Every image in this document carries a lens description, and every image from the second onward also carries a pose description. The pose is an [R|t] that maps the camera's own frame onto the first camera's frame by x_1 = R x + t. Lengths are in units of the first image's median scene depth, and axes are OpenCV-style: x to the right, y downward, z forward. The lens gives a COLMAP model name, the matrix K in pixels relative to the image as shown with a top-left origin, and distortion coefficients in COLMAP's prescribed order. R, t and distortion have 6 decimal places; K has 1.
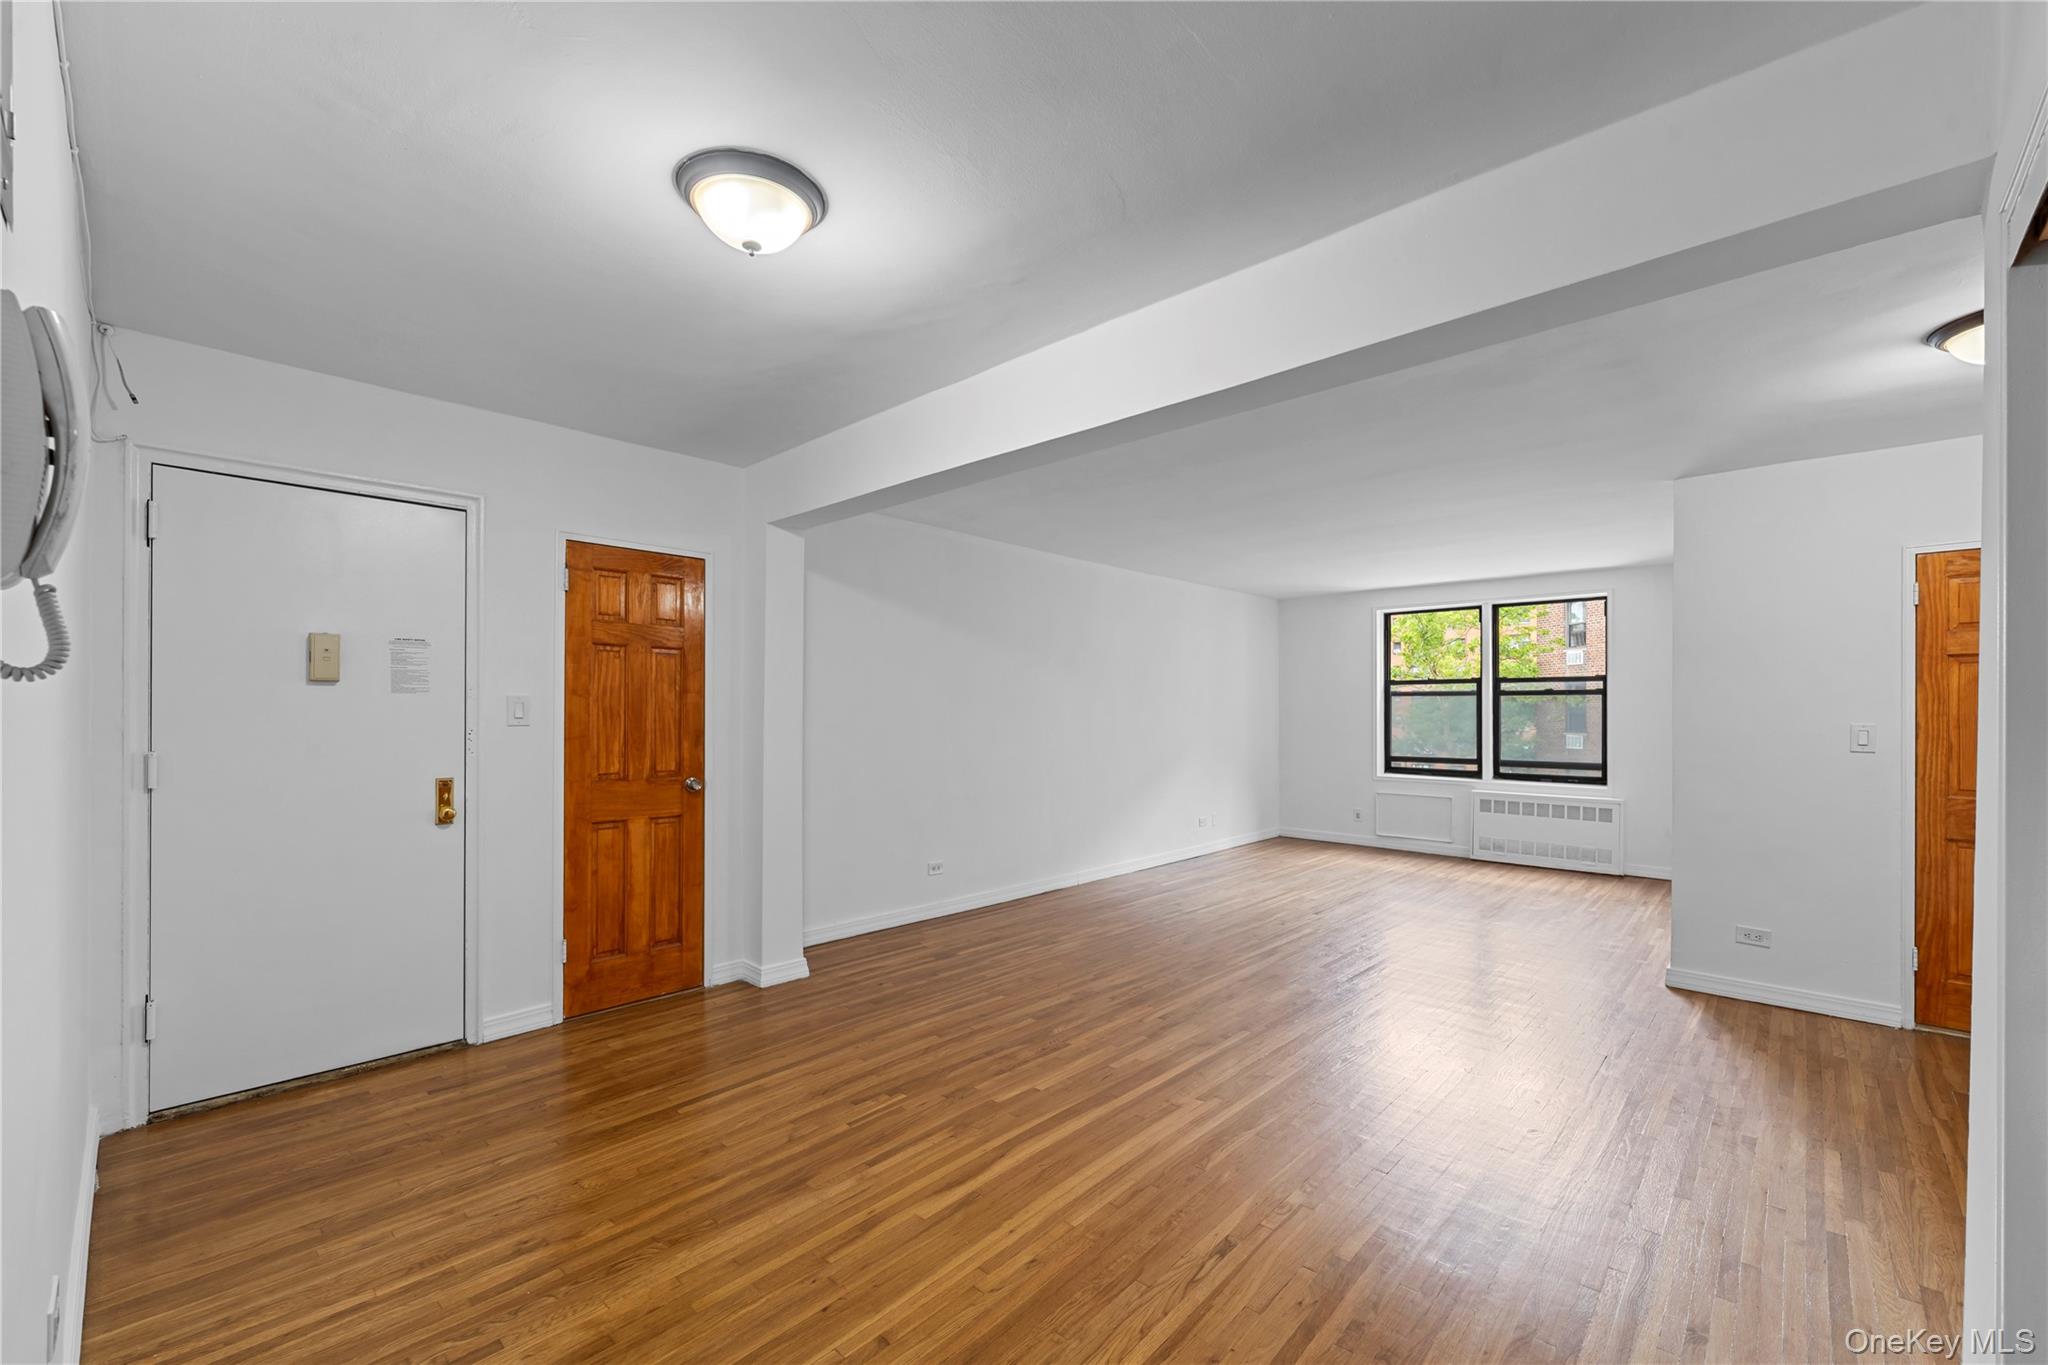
lens RADIAL K [[835.5, 0, 1019.4], [0, 835.5, 710.9], [0, 0, 1]] dist [-0.001773, -0.000145]
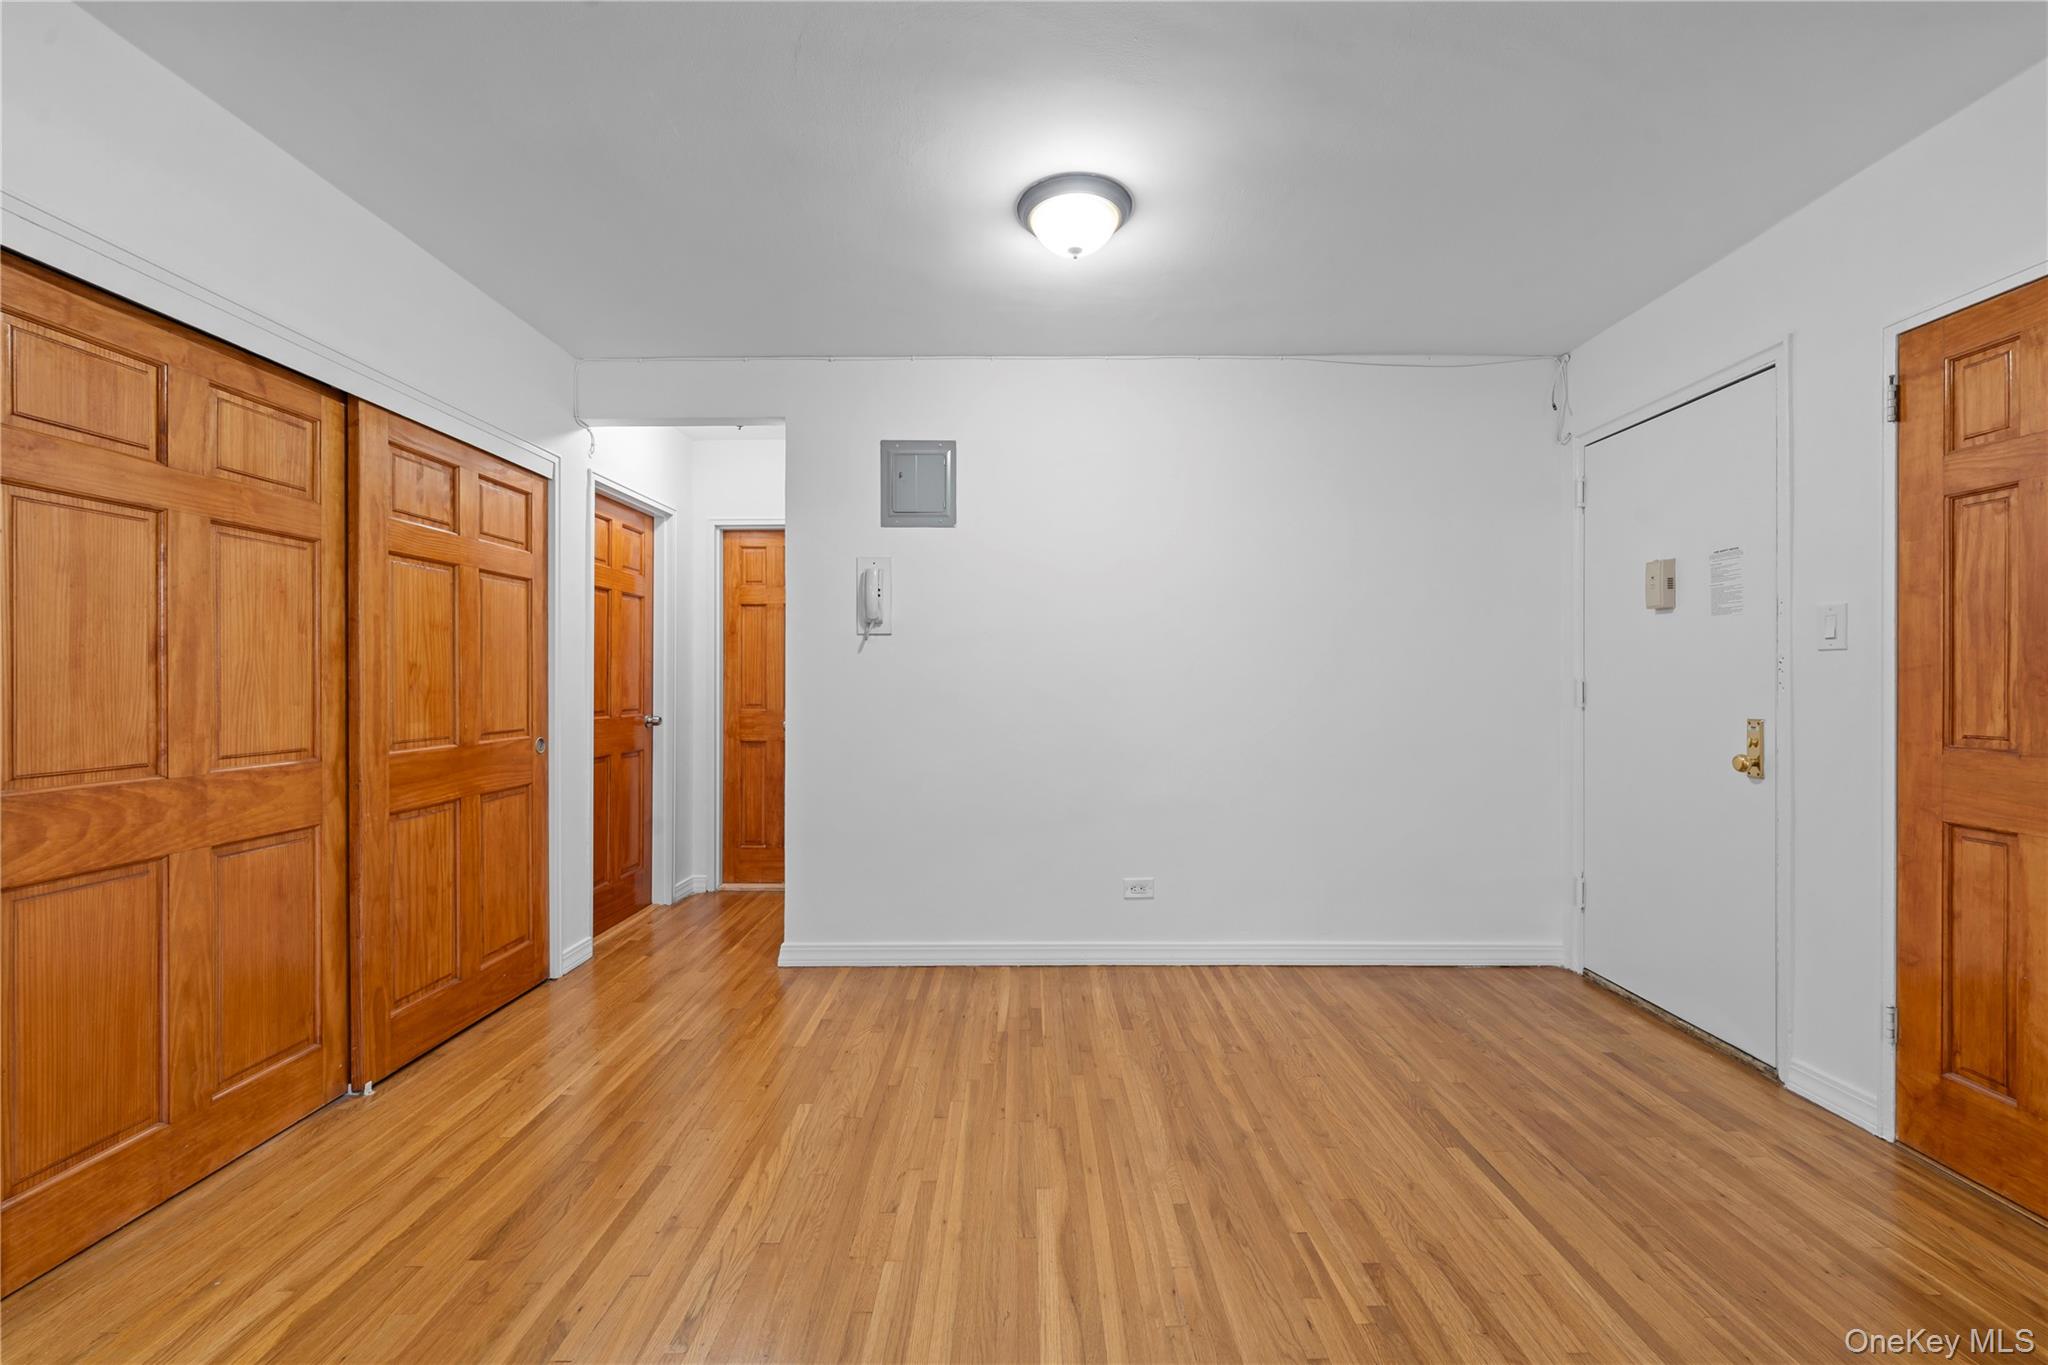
lens RADIAL K [[835.5, 0, 1036.7], [0, 835.5, 675.8], [0, 0, 1]] dist [-0.001773, -0.000145]
pose [[-0.723678, -0.005981, -0.690112, 0.272634], [0.000065, 0.999962, -0.008735, 0.038219], [0.690138, -0.006366, -0.723650, 0.892945]]
